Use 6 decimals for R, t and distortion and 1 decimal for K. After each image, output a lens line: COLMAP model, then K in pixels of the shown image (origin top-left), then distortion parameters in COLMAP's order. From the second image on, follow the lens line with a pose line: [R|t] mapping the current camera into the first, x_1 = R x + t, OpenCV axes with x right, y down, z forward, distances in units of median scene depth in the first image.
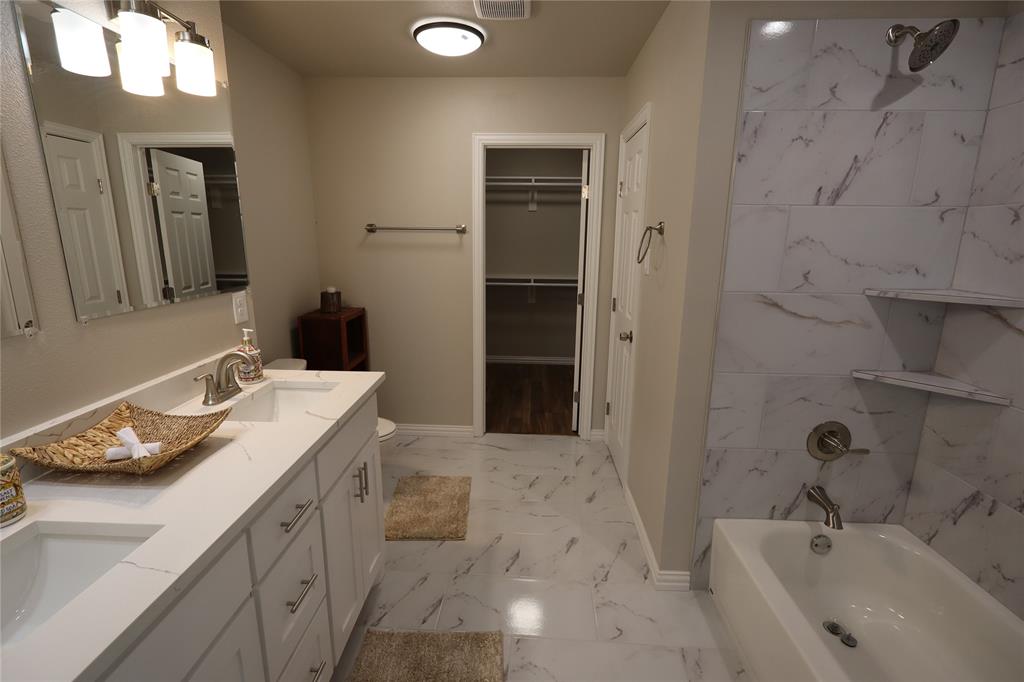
lens RADIAL K [[470.9, 0, 511.2], [0, 470.9, 337.2], [0, 0, 1]] dist [-0.005478, 0.002199]
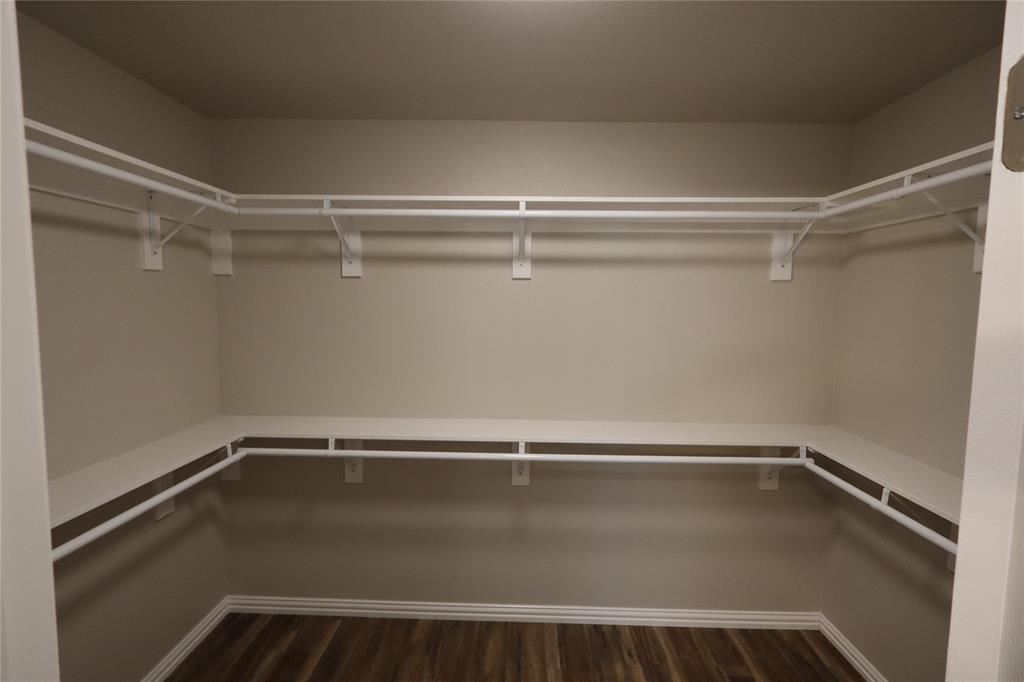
lens RADIAL K [[470.9, 0, 511.6], [0, 470.9, 341.0], [0, 0, 1]] dist [-0.005478, 0.002199]
pose [[0.999877, -0.001435, 0.015645, 0.029201], [0.003659, 0.989709, -0.143045, -0.149691], [-0.015279, 0.143084, 0.989593, 0.582119]]
